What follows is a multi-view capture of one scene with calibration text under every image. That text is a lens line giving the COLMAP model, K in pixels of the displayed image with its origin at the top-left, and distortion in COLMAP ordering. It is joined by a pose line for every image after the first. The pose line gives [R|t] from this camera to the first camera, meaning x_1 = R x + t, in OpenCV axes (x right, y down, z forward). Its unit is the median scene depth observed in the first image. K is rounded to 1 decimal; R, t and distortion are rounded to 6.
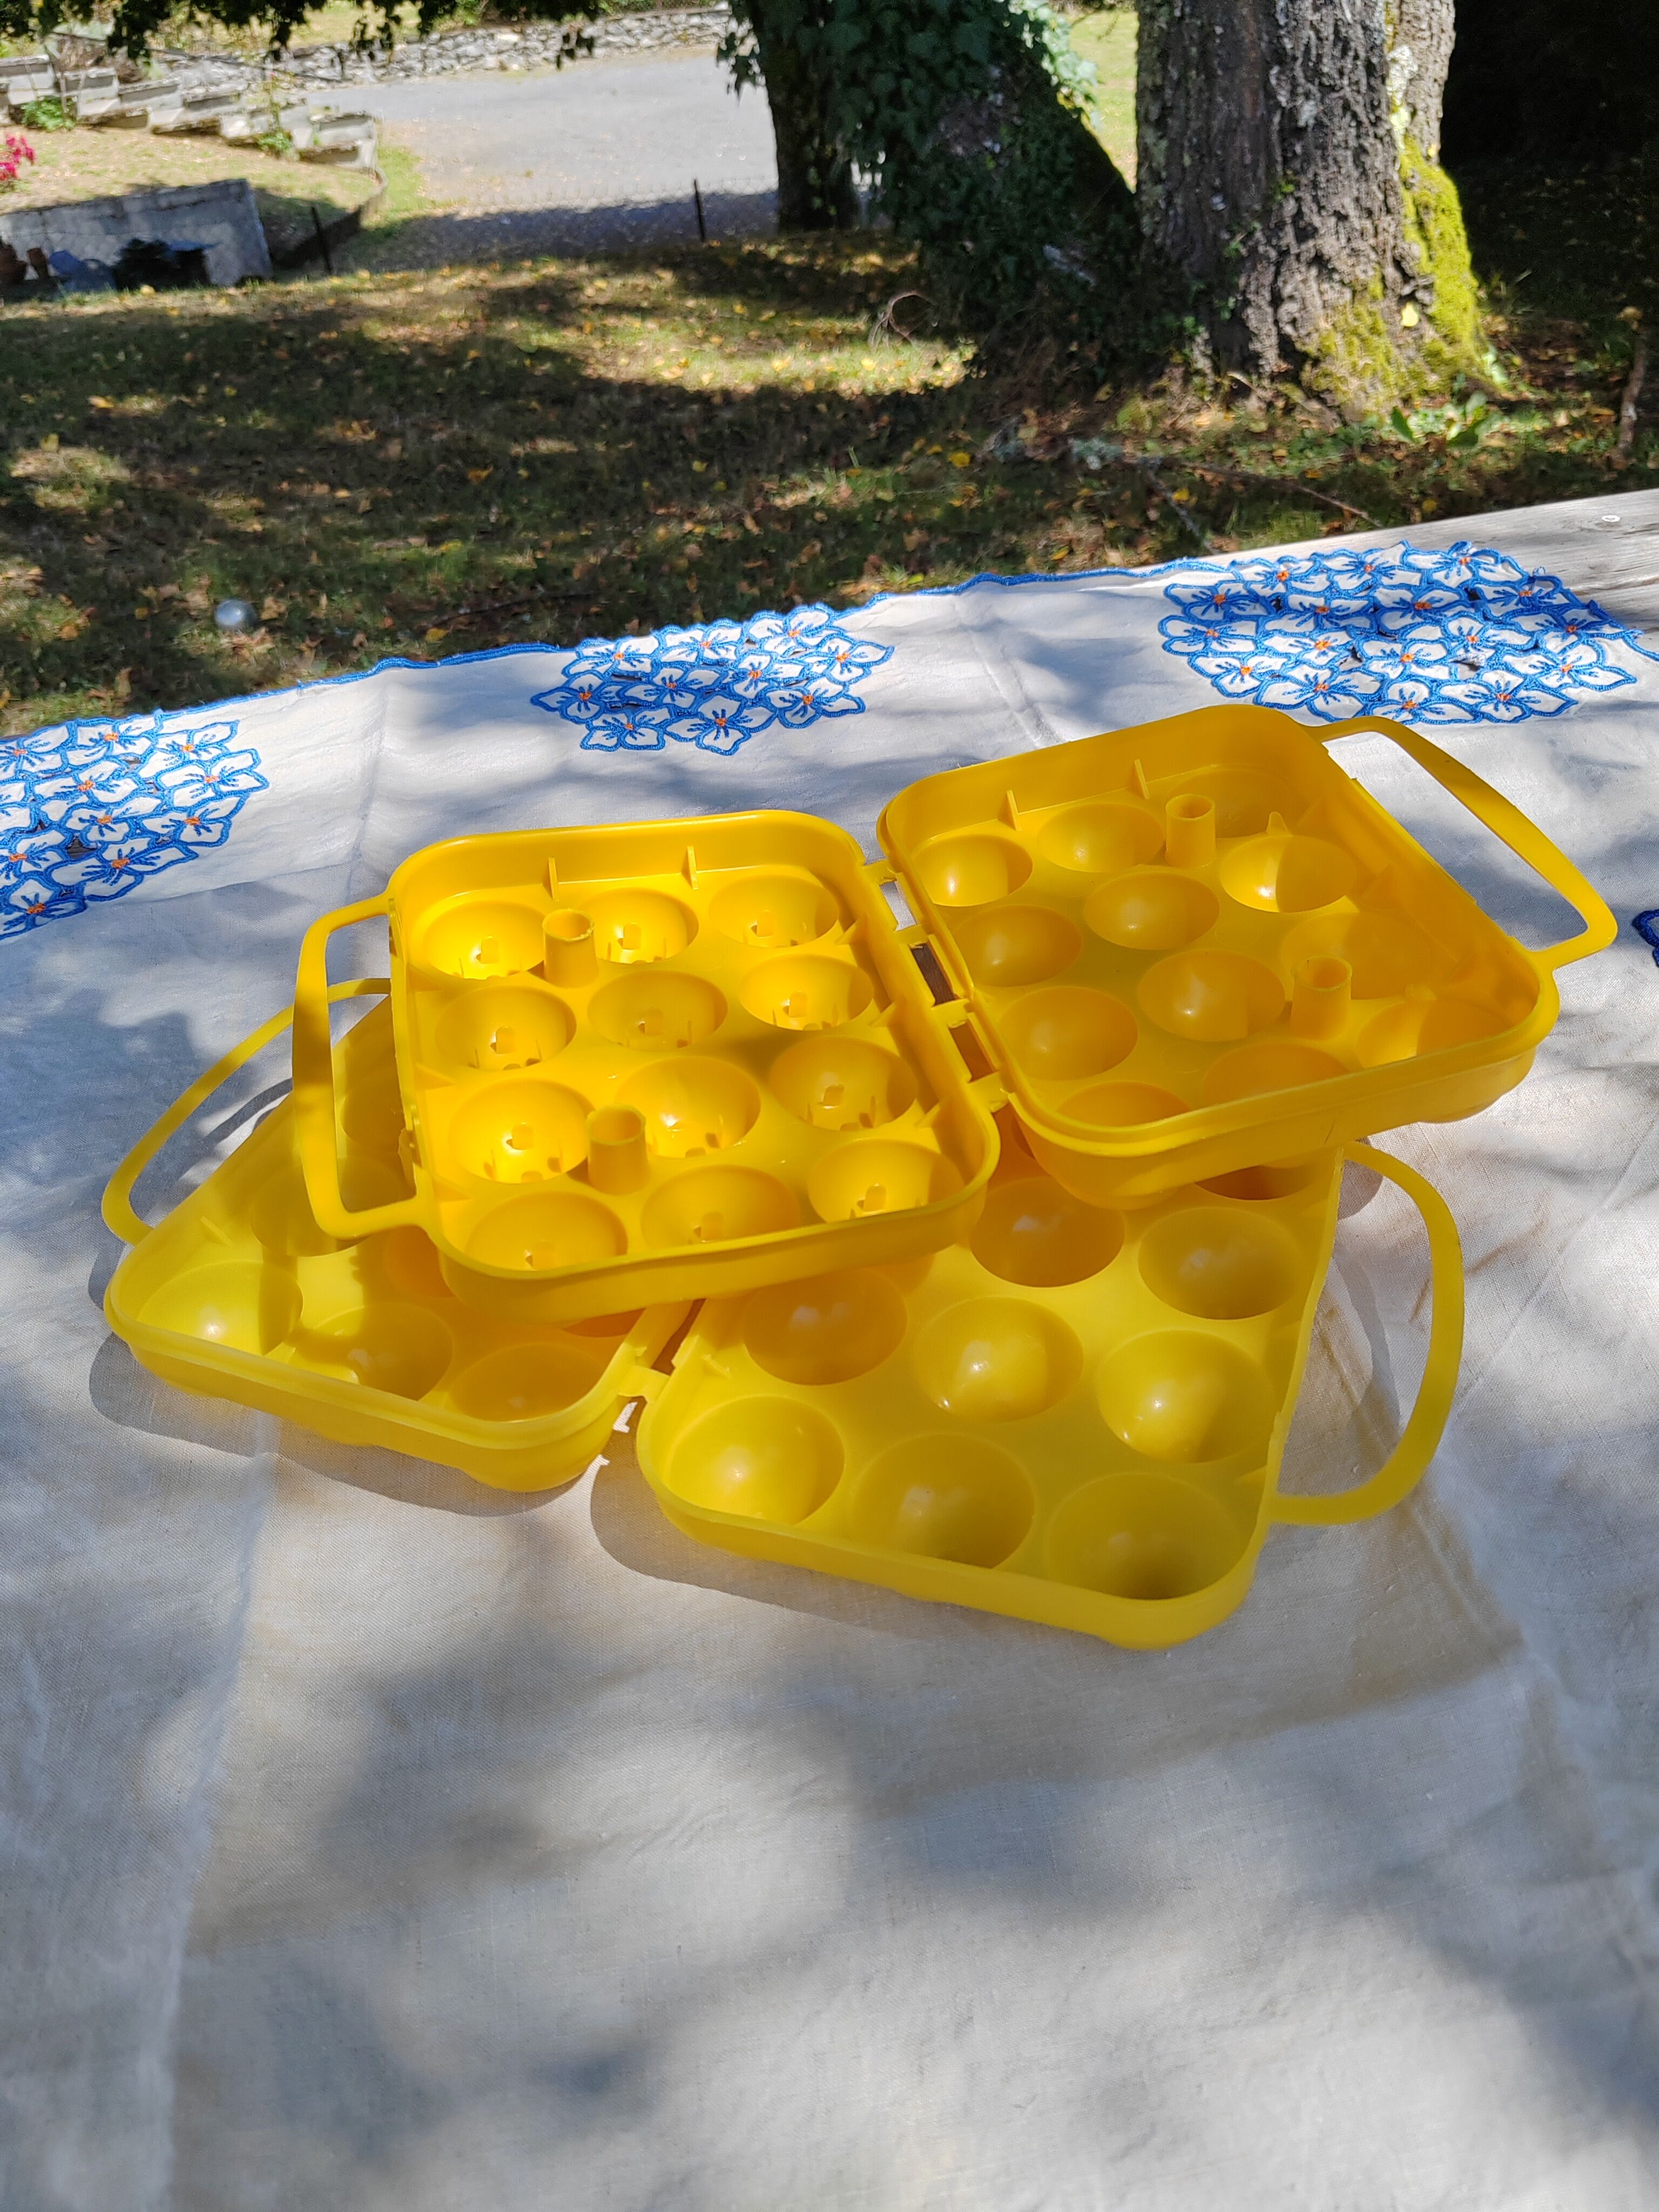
lens RADIAL K [[1754.6, 0, 846.5], [0, 1754.6, 1116.2], [0, 0, 1]] dist [-0.001226, 0.004682]
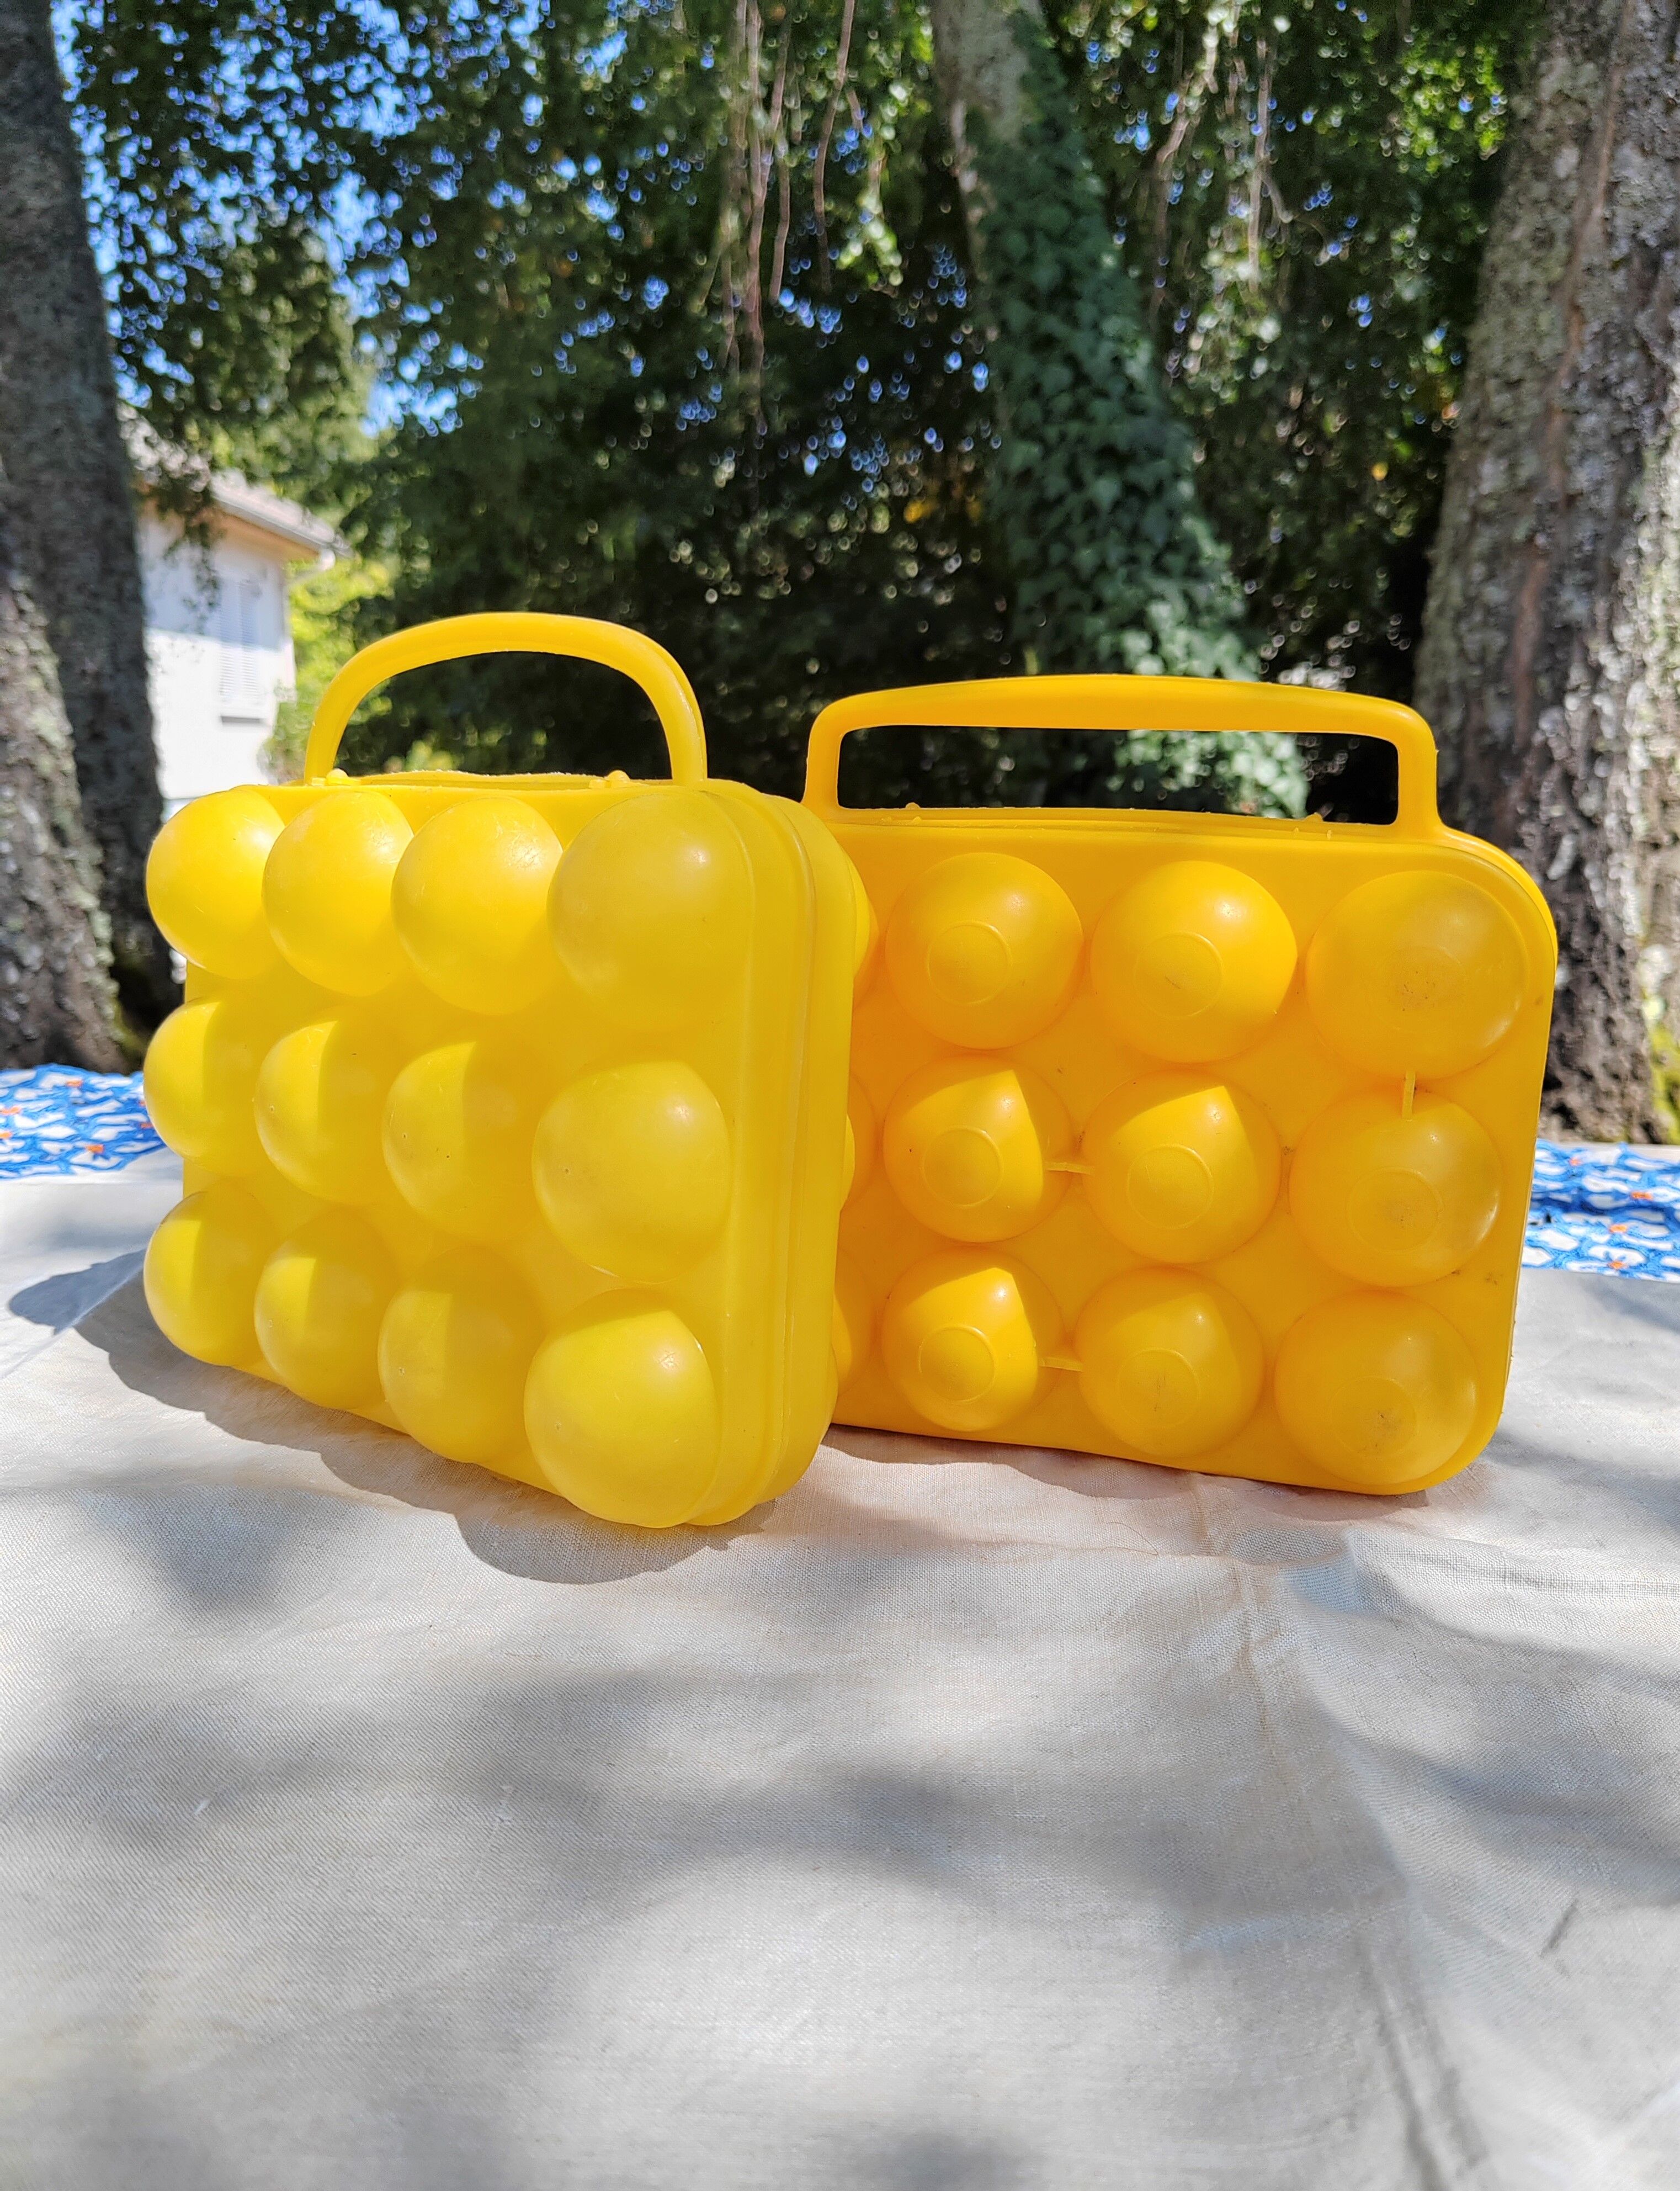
lens RADIAL K [[1770.9, 0, 857.5], [0, 1770.9, 1133.7], [0, 0, 1]] dist [0.047687, -0.051692]
pose [[0.977046, 0.155471, -0.145632, 0.027386], [-0.202908, 0.887392, -0.413962, 0.027212], [0.064874, 0.434010, 0.898569, 0.068794]]
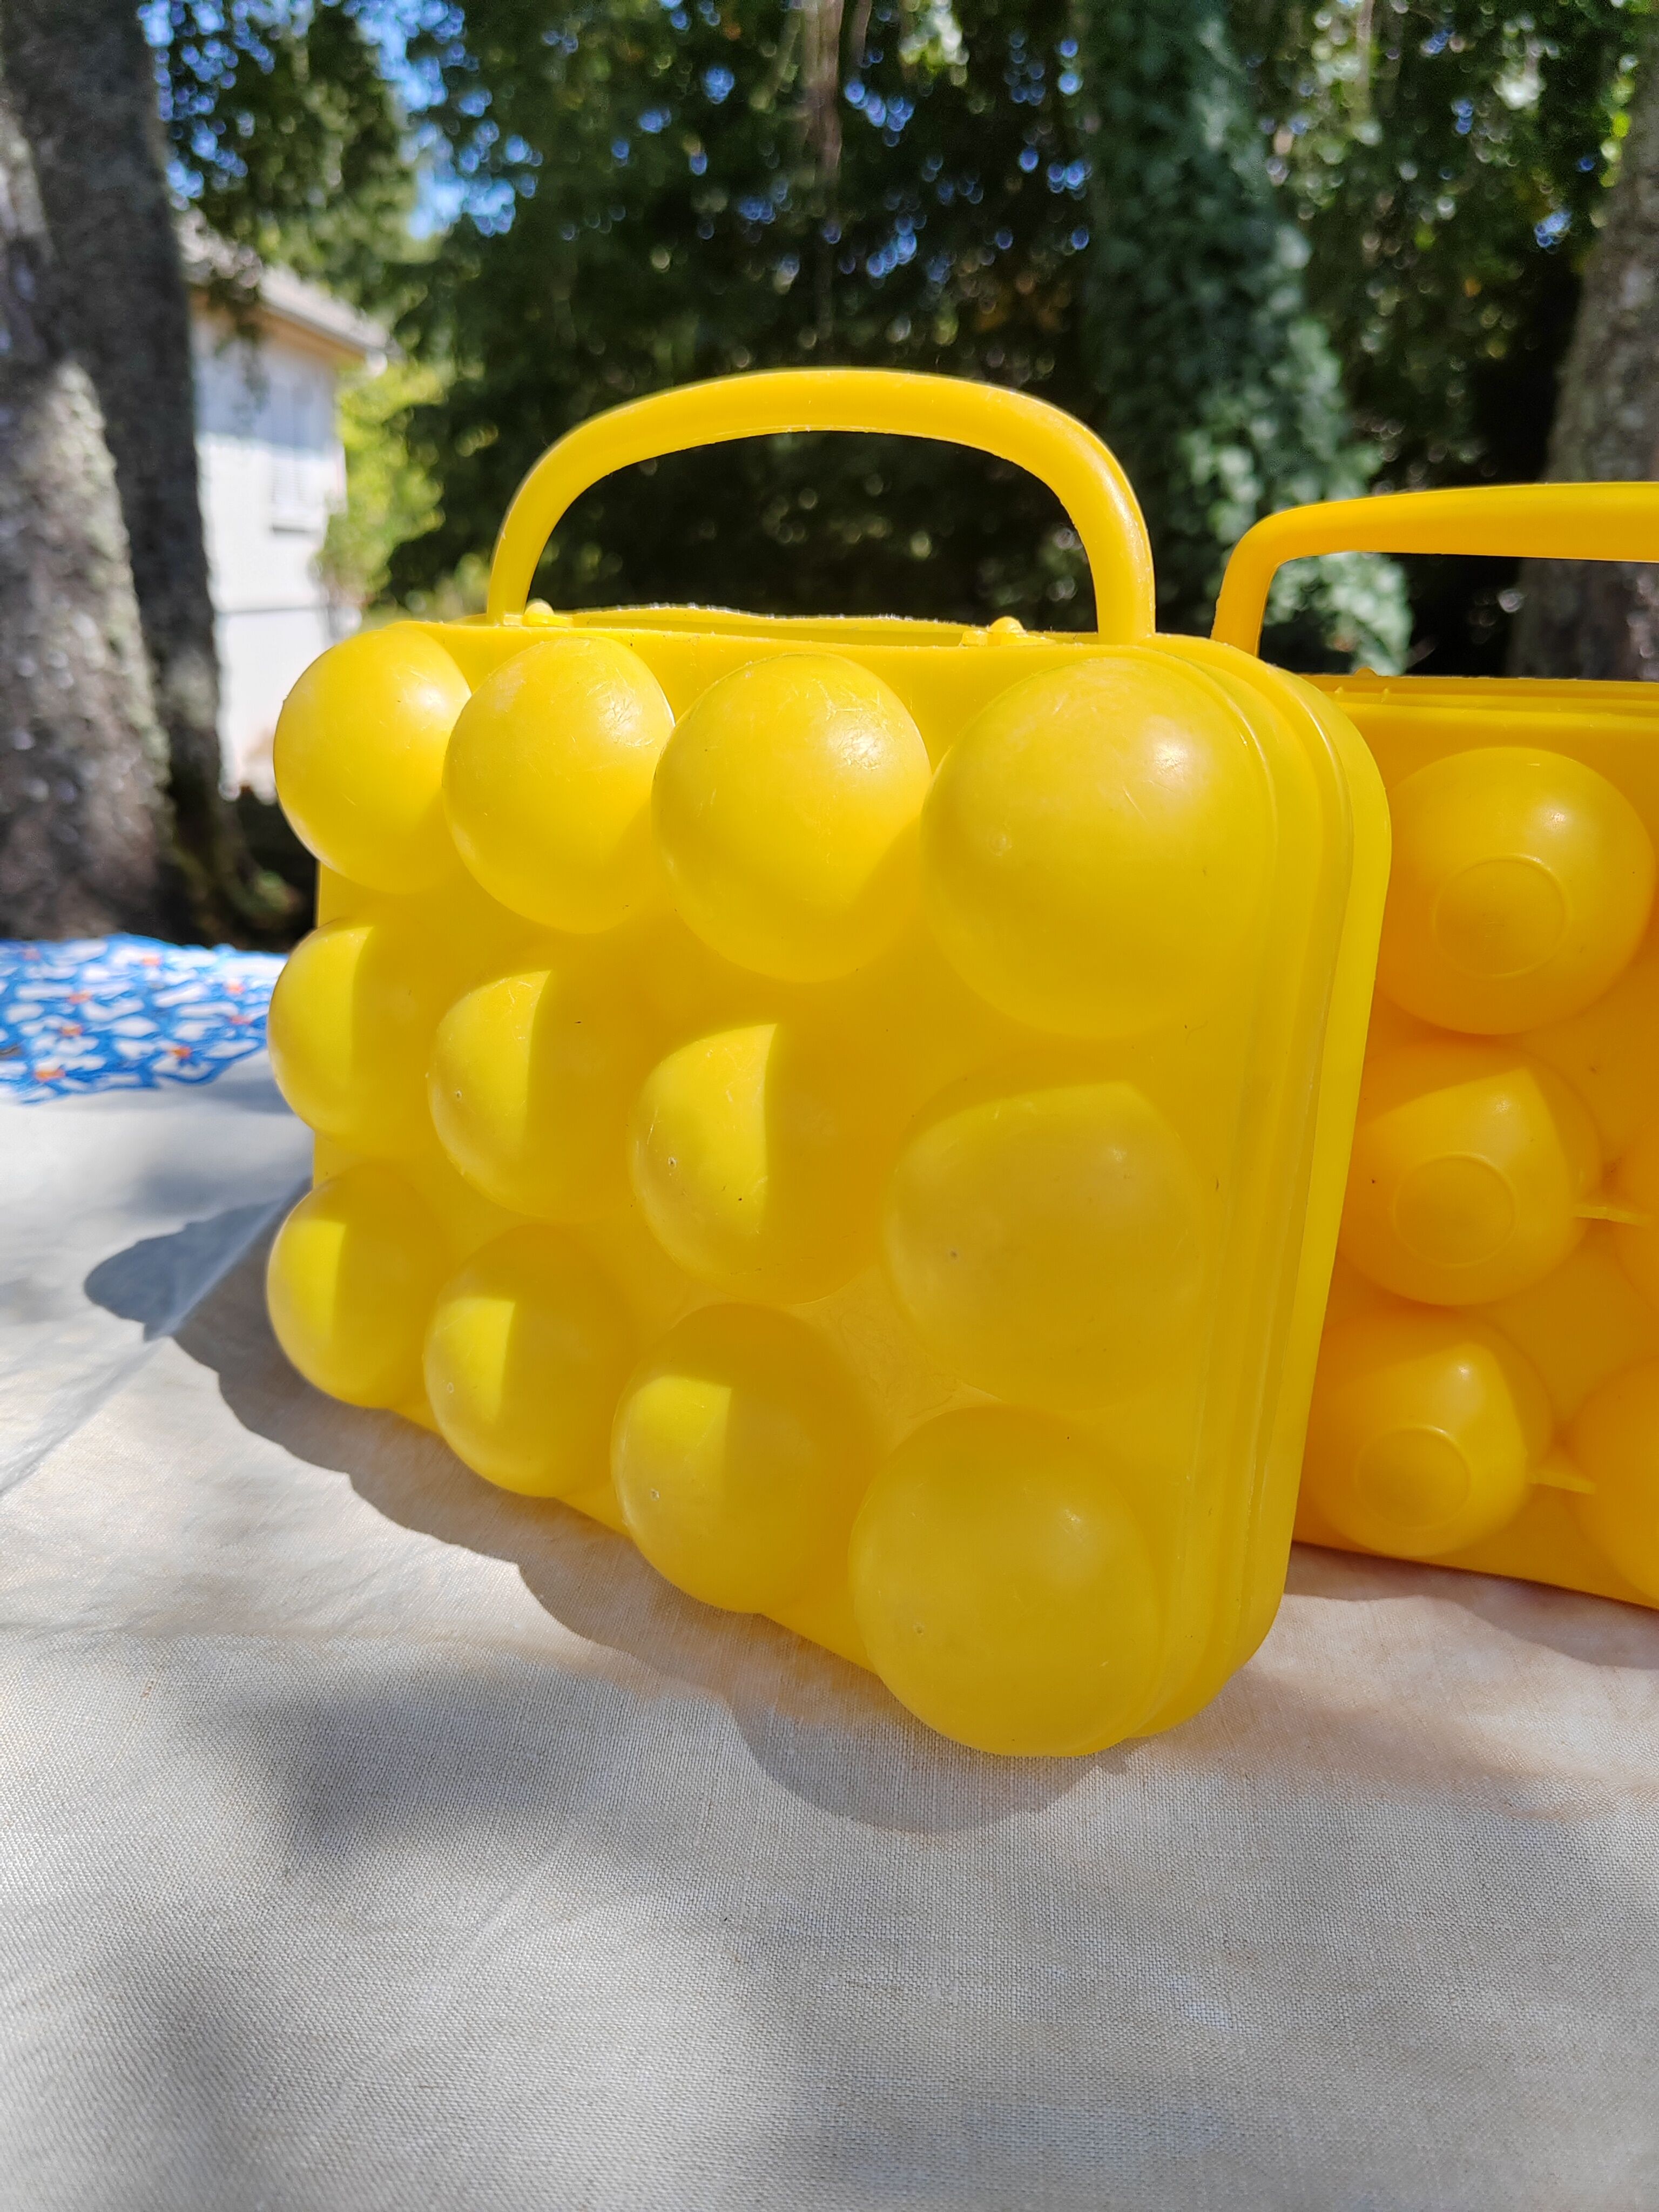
lens RADIAL K [[1754.6, 0, 833.6], [0, 1754.6, 1104.5], [0, 0, 1]] dist [-0.001226, 0.004682]
pose [[0.967621, 0.194695, -0.160631, -0.001828], [-0.238816, 0.912203, -0.332946, 0.005297], [0.081706, 0.360527, 0.929164, 0.101647]]
